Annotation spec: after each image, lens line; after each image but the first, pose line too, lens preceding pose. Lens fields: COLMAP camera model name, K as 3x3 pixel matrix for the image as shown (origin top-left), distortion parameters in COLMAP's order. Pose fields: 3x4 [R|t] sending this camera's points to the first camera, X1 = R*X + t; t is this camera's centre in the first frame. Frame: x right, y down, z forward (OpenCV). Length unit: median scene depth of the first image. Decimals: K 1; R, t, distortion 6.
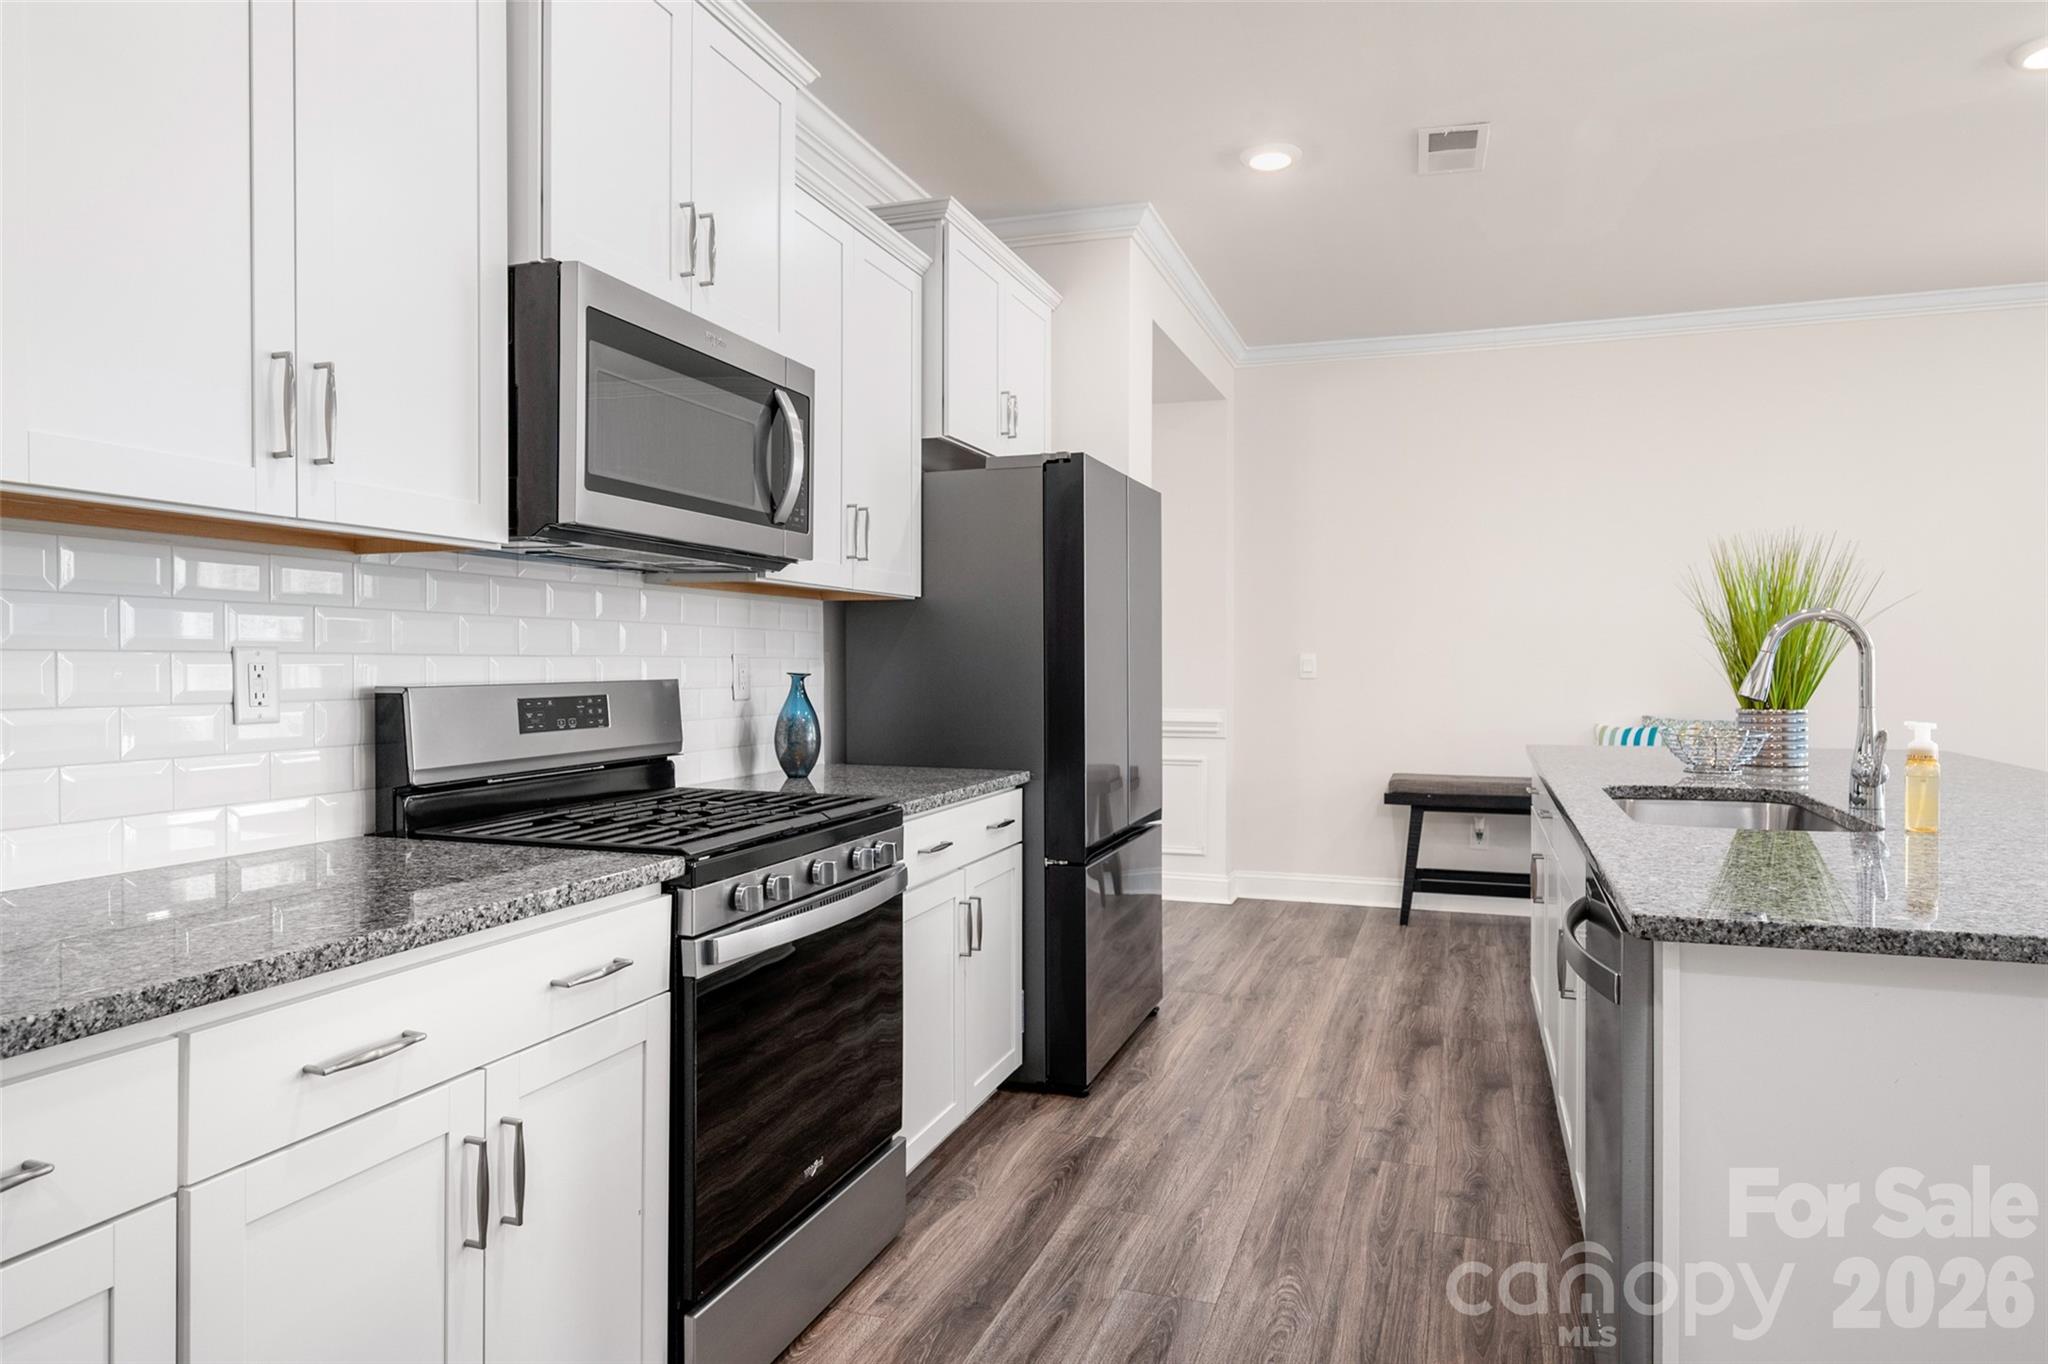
lens RADIAL K [[1207.4, 0, 1021.2], [0, 1207.4, 673.2], [0, 0, 1]] dist [-0.006742, 0.000004]
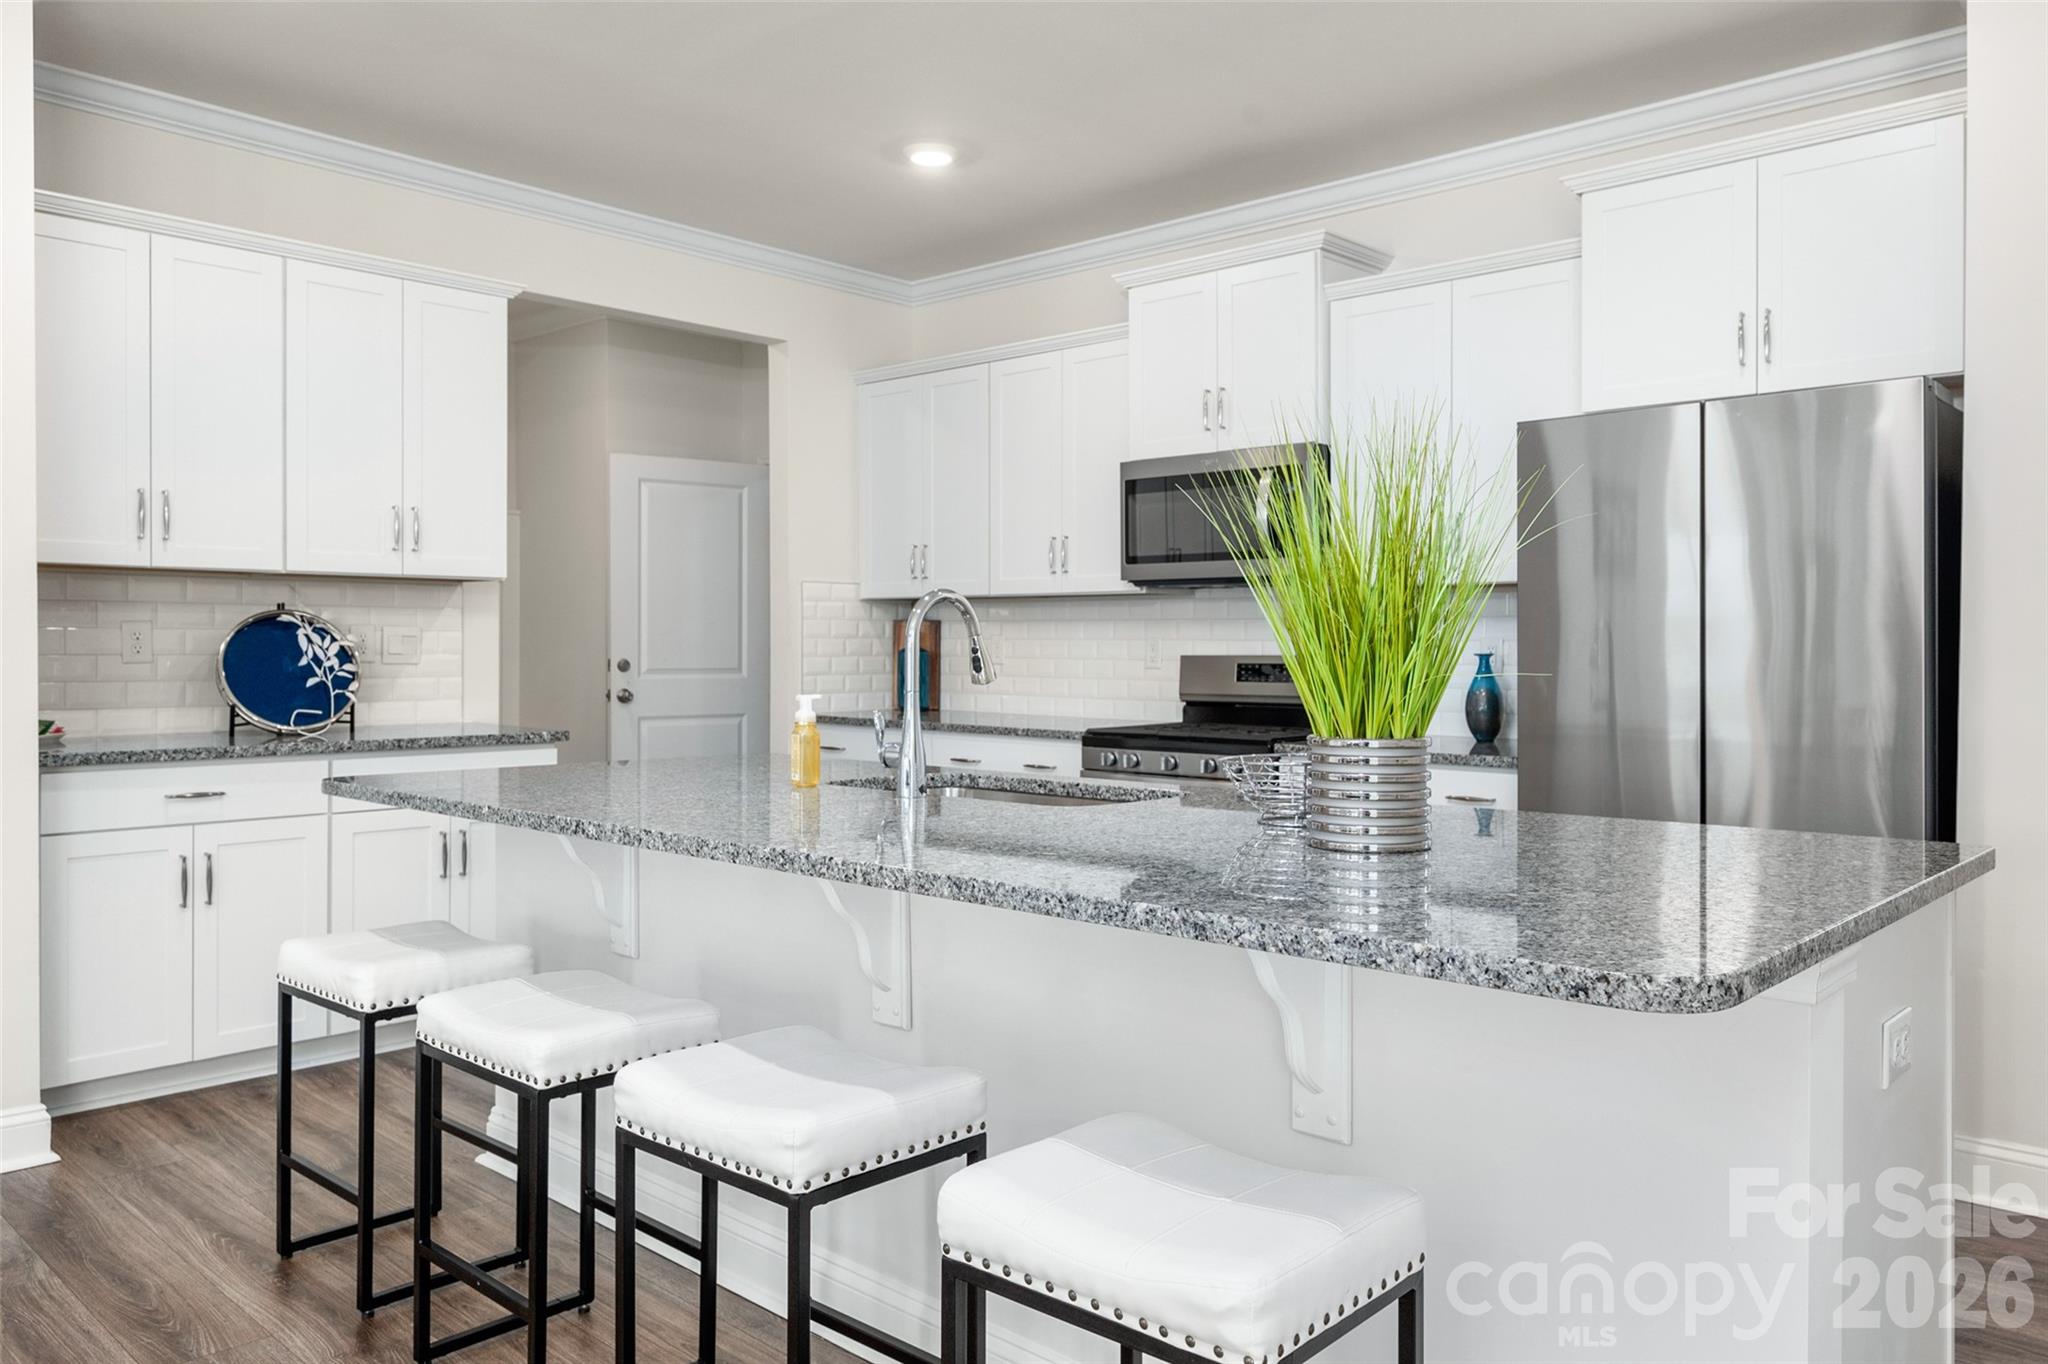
lens RADIAL K [[1451.9, 0, 1032.9], [0, 1451.9, 674.1], [0, 0, 1]] dist [0.001141, -0.001807]
pose [[-0.391590, 0.018422, -0.919955, 1.627402], [-0.010910, 0.999636, 0.024662, -0.013150], [0.920075, 0.019694, -0.391247, 1.439647]]
